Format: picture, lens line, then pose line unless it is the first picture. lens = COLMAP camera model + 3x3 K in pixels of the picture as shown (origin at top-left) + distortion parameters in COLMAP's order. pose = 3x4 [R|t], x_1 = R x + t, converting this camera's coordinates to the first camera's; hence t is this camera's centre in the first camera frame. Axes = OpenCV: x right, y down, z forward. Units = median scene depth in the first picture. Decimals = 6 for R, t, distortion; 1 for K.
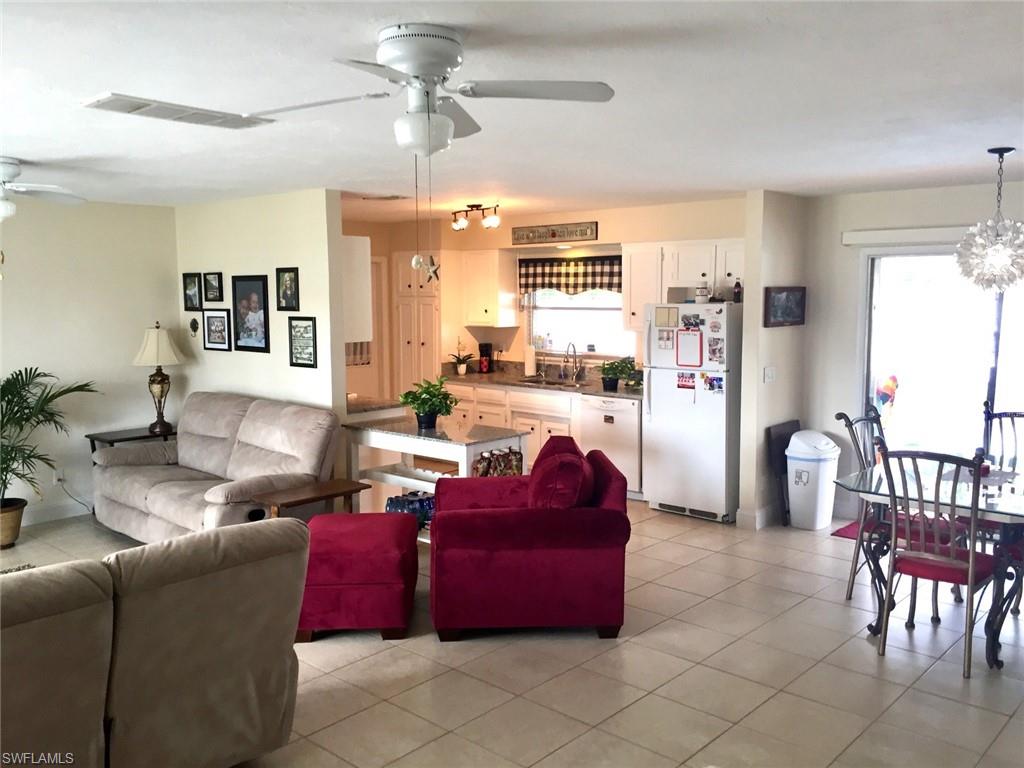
lens RADIAL K [[874.2, 0, 517.1], [0, 874.2, 379.4], [0, 0, 1]] dist [0.077215, -0.101625]
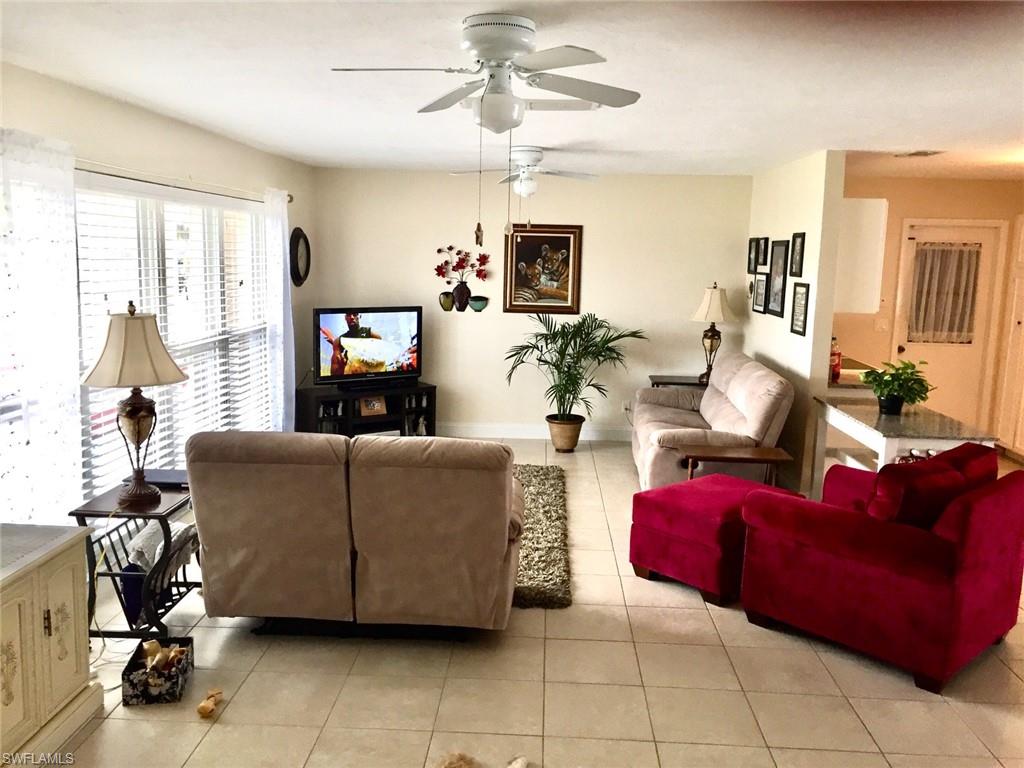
lens RADIAL K [[874.2, 0, 515.4], [0, 874.2, 378.5], [0, 0, 1]] dist [0.077215, -0.101625]
pose [[0.637477, 0.134096, -0.758711, 0.291082], [-0.105639, 0.990650, 0.086330, -0.015408], [0.763193, 0.025116, 0.645682, 0.110760]]
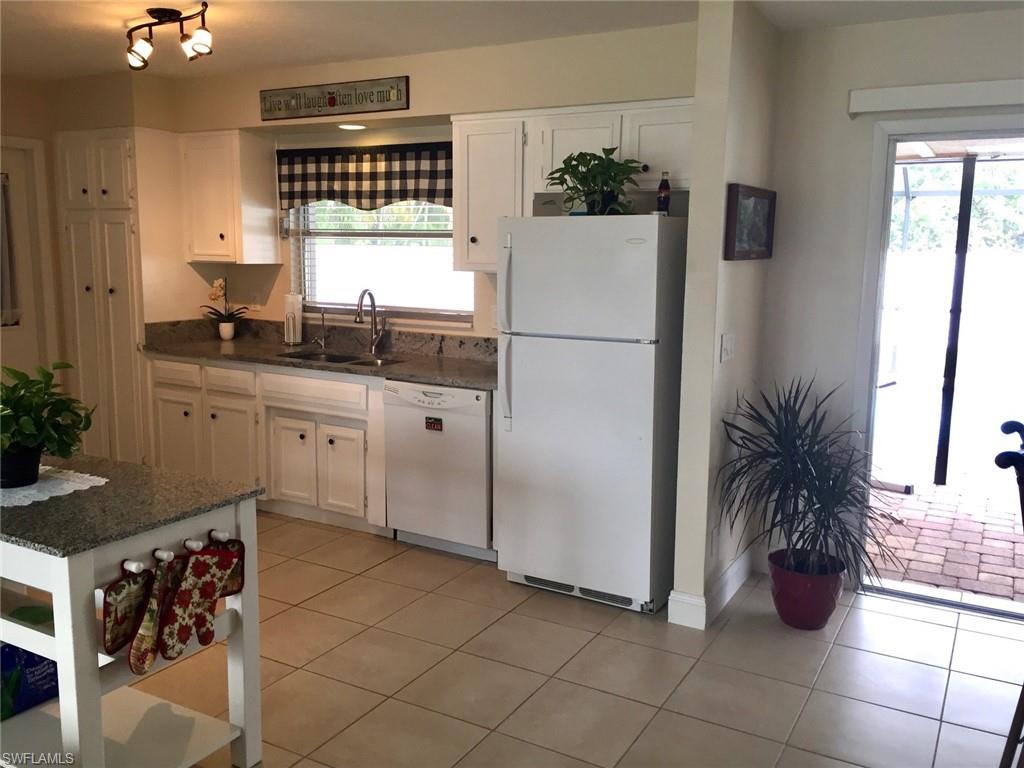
lens RADIAL K [[874.2, 0, 515.7], [0, 874.2, 378.8], [0, 0, 1]] dist [0.077215, -0.101625]
pose [[0.976436, -0.014868, 0.215294, 0.037226], [0.004339, 0.998775, 0.049294, -0.012714], [-0.215763, -0.047198, 0.975304, 0.468147]]
